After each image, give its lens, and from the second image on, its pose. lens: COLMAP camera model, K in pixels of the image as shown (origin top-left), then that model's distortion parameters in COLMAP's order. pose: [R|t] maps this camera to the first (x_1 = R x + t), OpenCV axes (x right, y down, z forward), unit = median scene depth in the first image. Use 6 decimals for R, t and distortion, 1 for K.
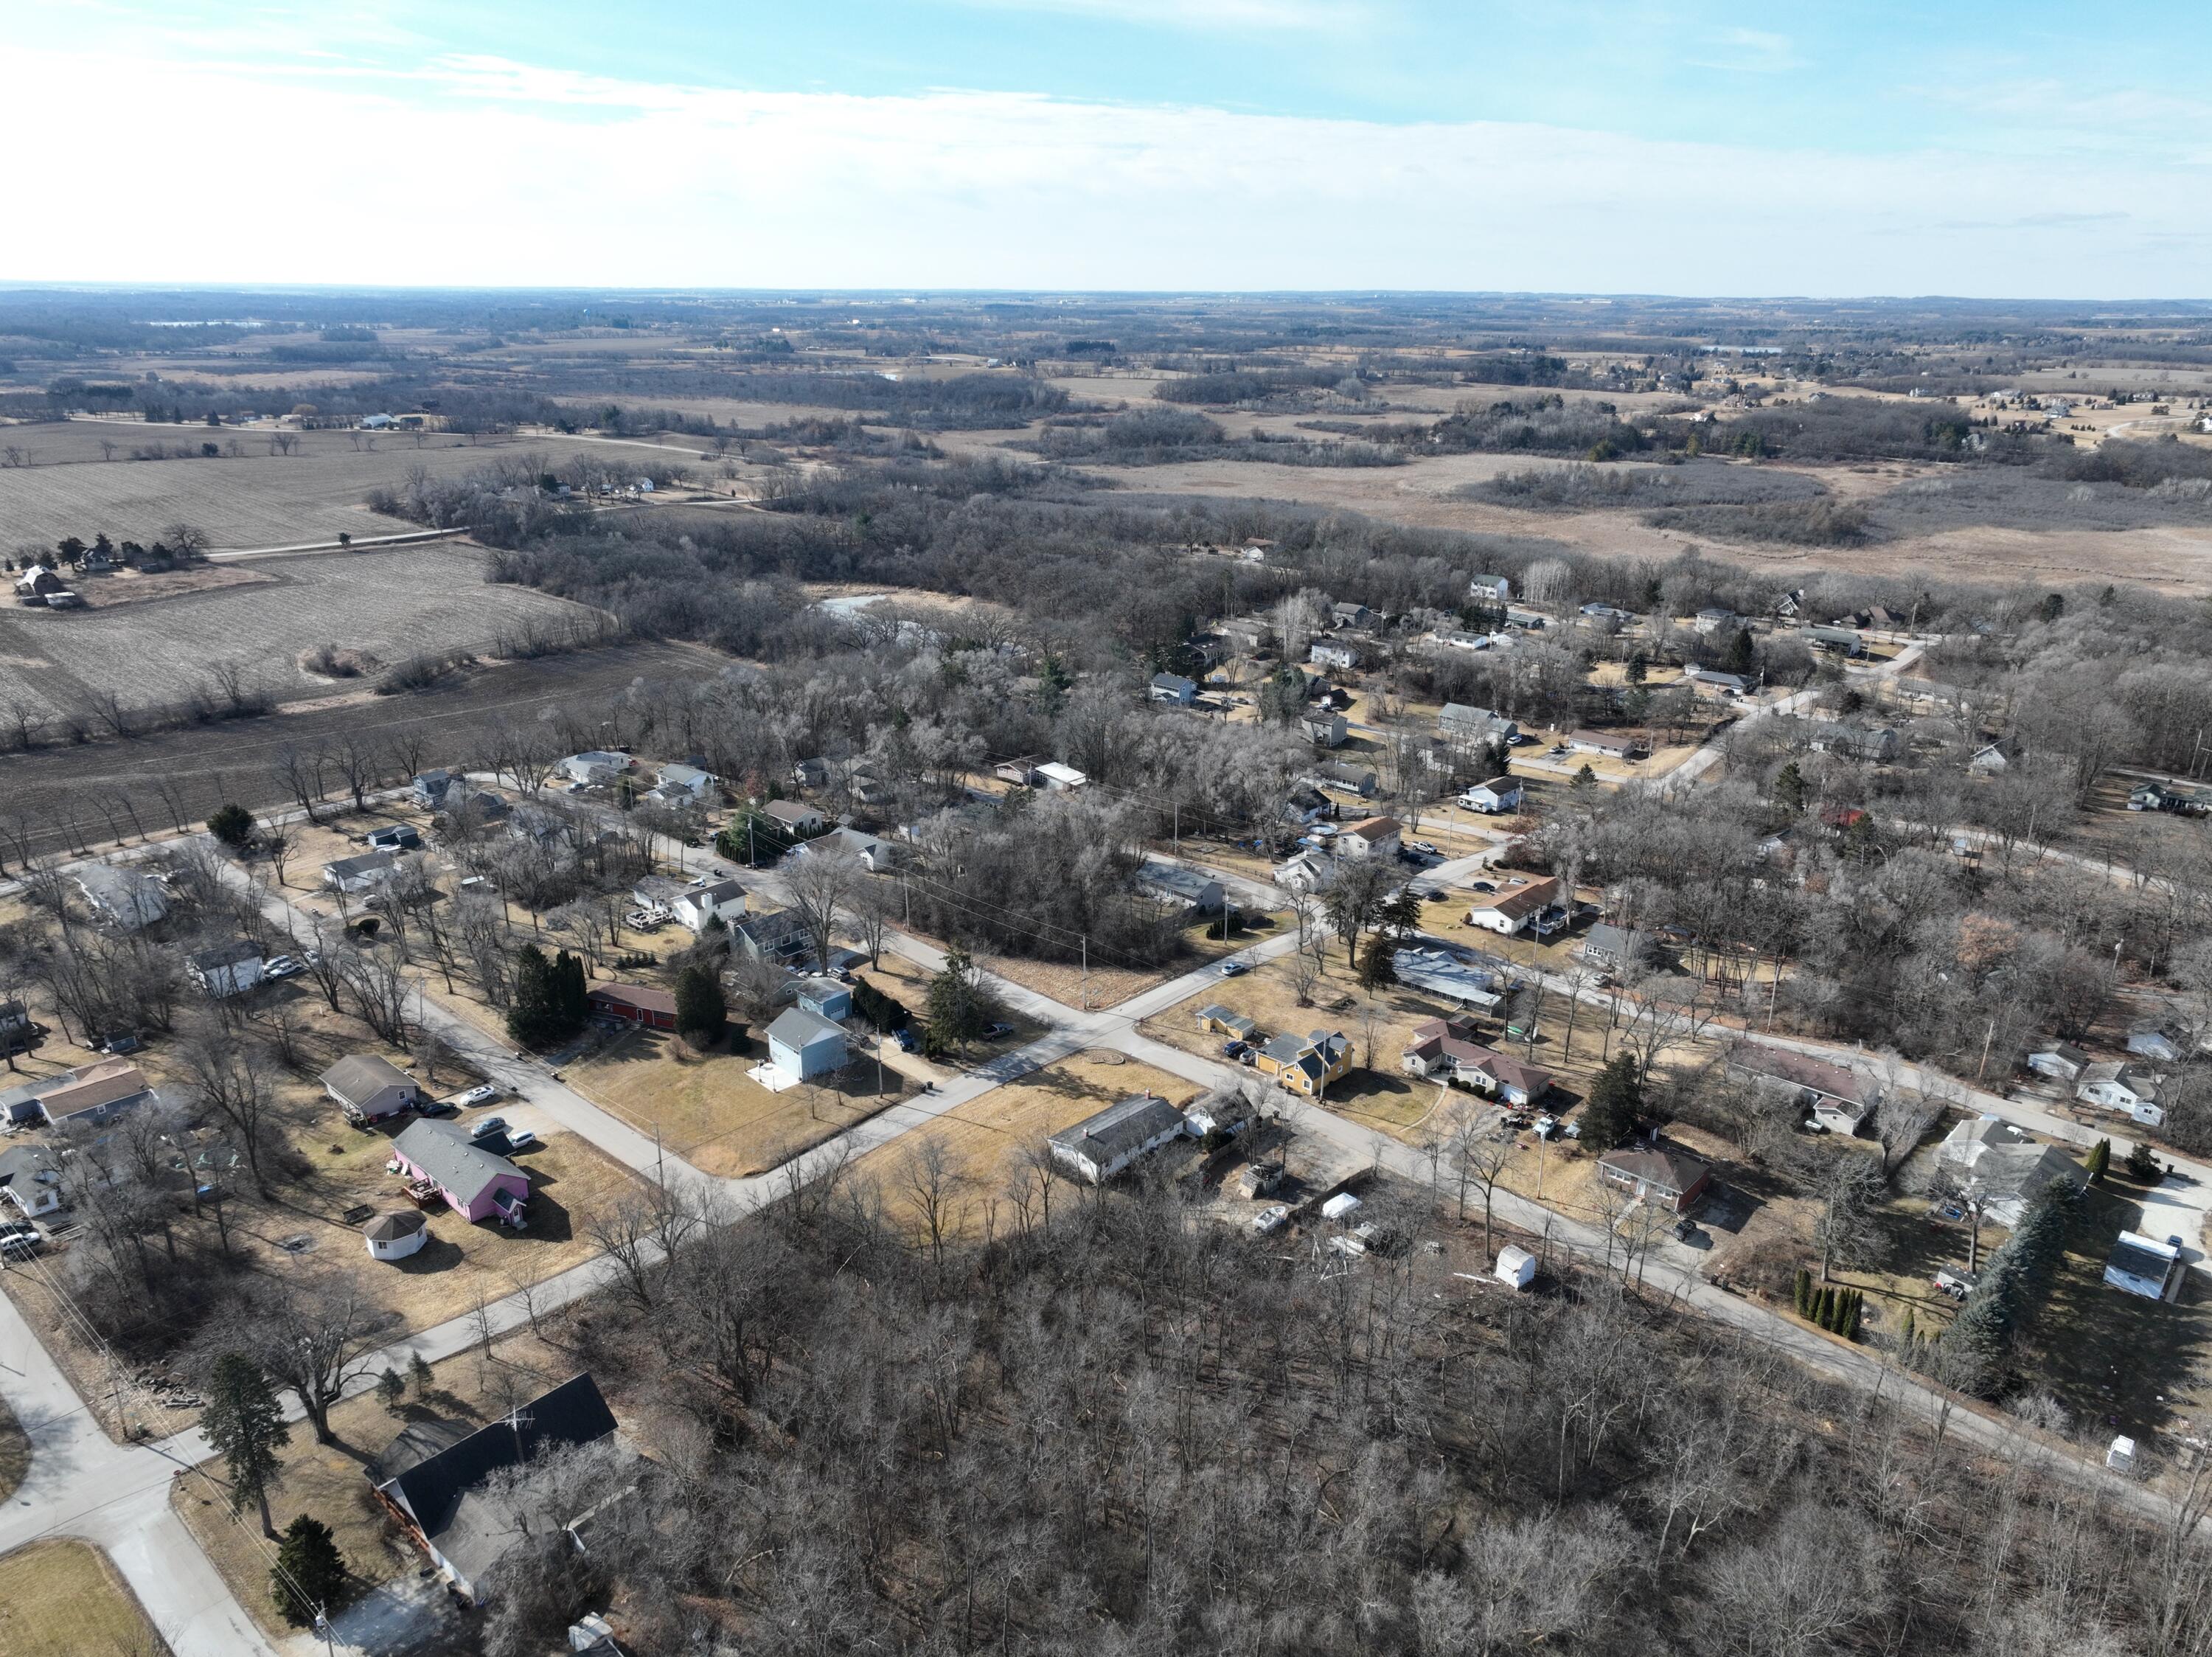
lens RADIAL K [[1553.3, 0, 1103.1], [0, 1553.3, 816.0], [0, 0, 1]] dist [-0.006067, 0.024435]
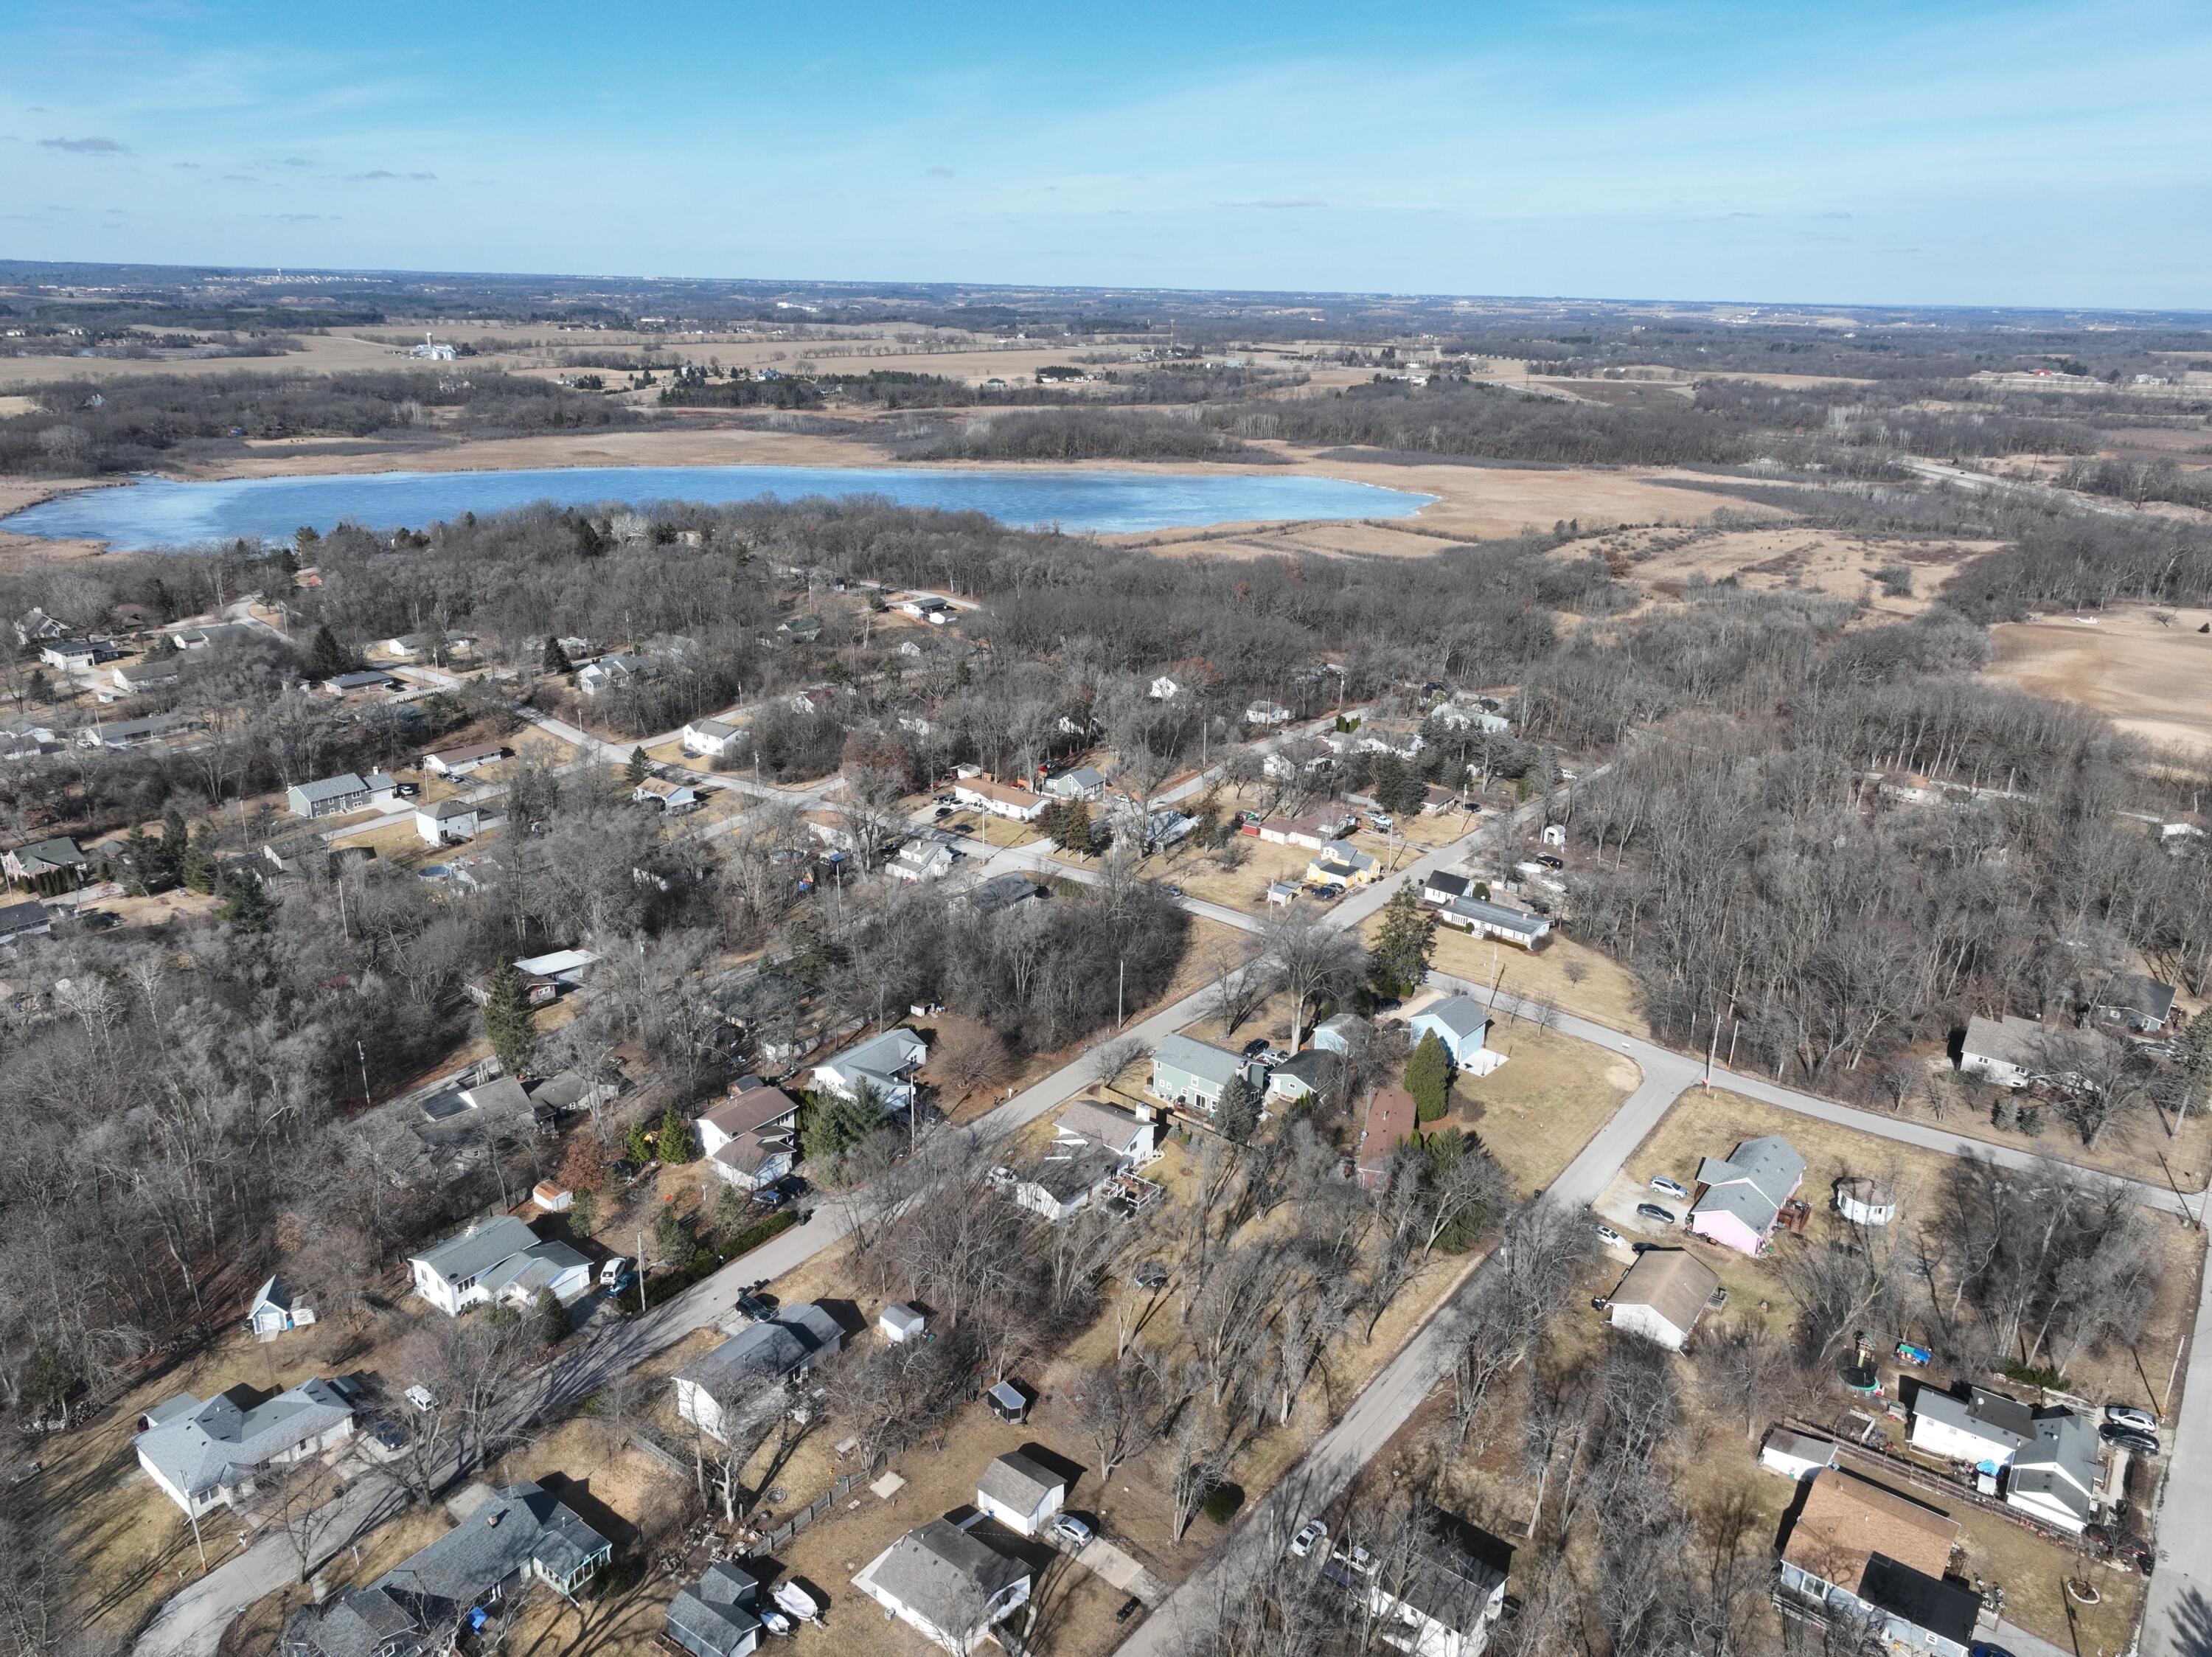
lens RADIAL K [[1553.3, 0, 1105.2], [0, 1553.3, 830.7], [0, 0, 1]] dist [-0.006067, 0.024435]
pose [[-0.088231, -0.342860, 0.935234, -0.938209], [0.300428, 0.886015, 0.353159, -0.347275], [-0.949715, 0.312130, 0.024831, 0.987985]]
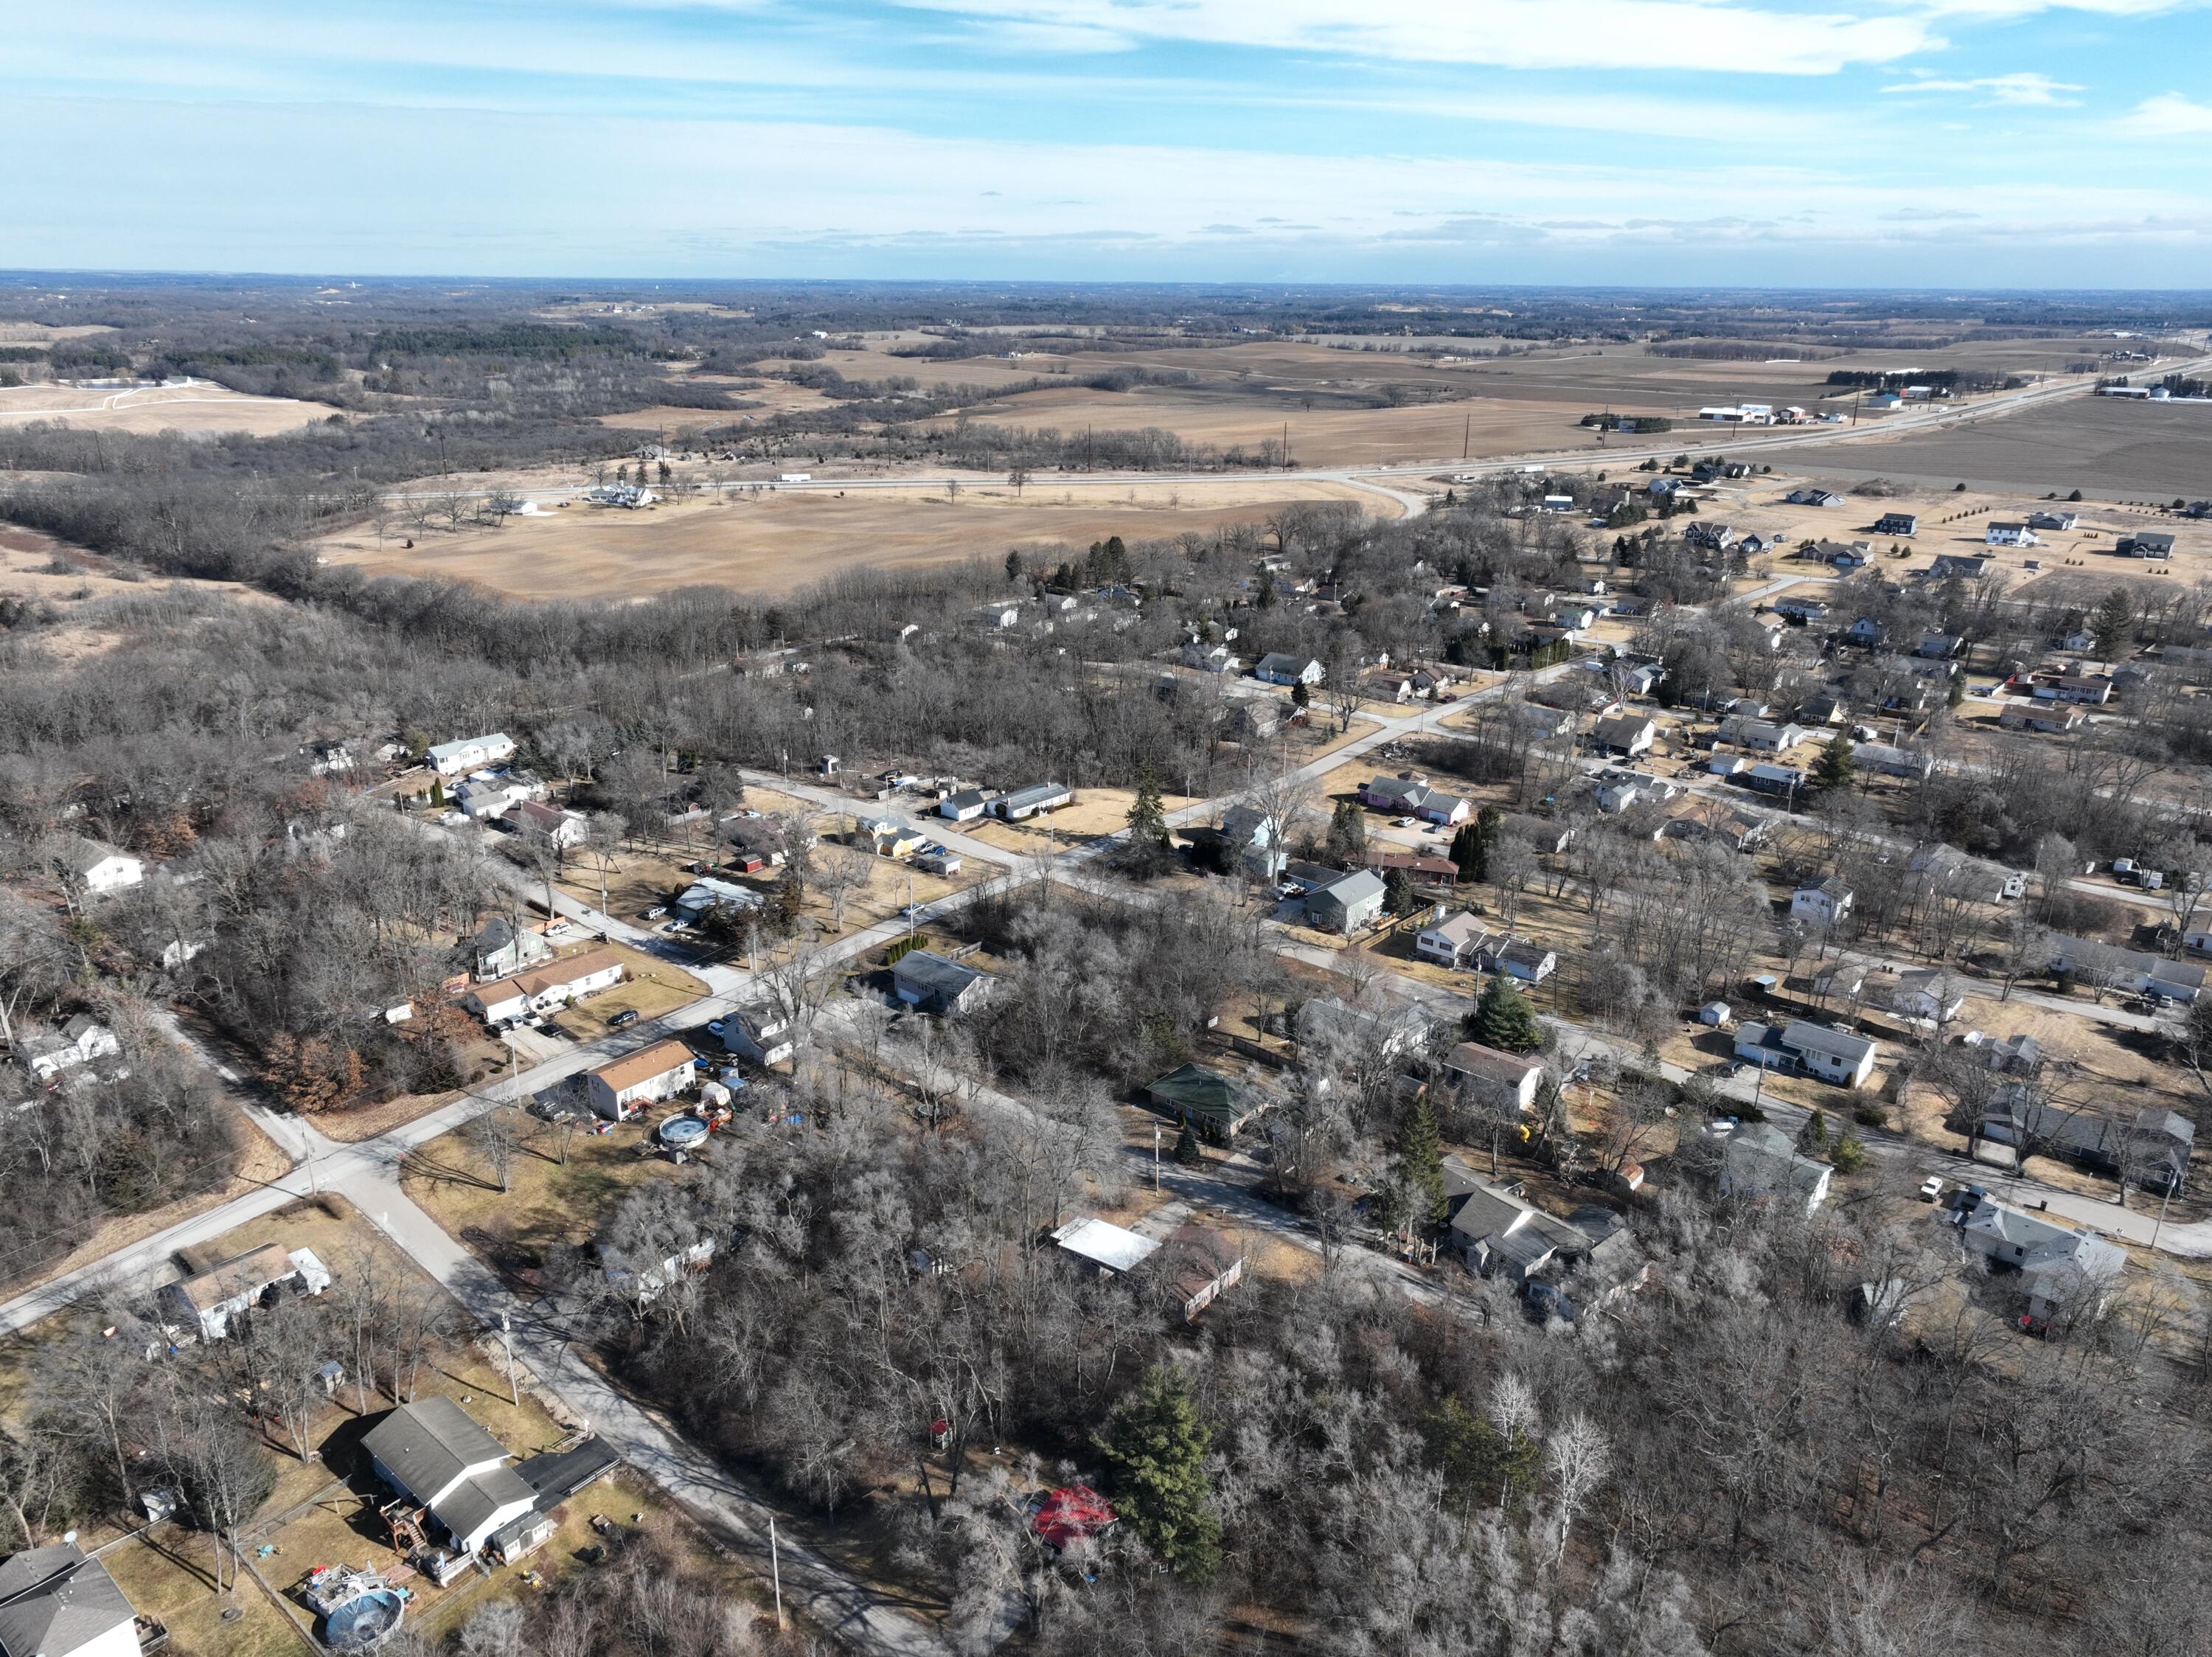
lens RADIAL K [[1553.3, 0, 1103.4], [0, 1553.3, 843.5], [0, 0, 1]] dist [-0.006067, 0.024435]
pose [[-0.999366, -0.005665, -0.035139, -0.009341], [-0.026527, 0.776787, 0.629205, -0.609793], [0.023731, 0.629738, -0.776445, 1.785096]]
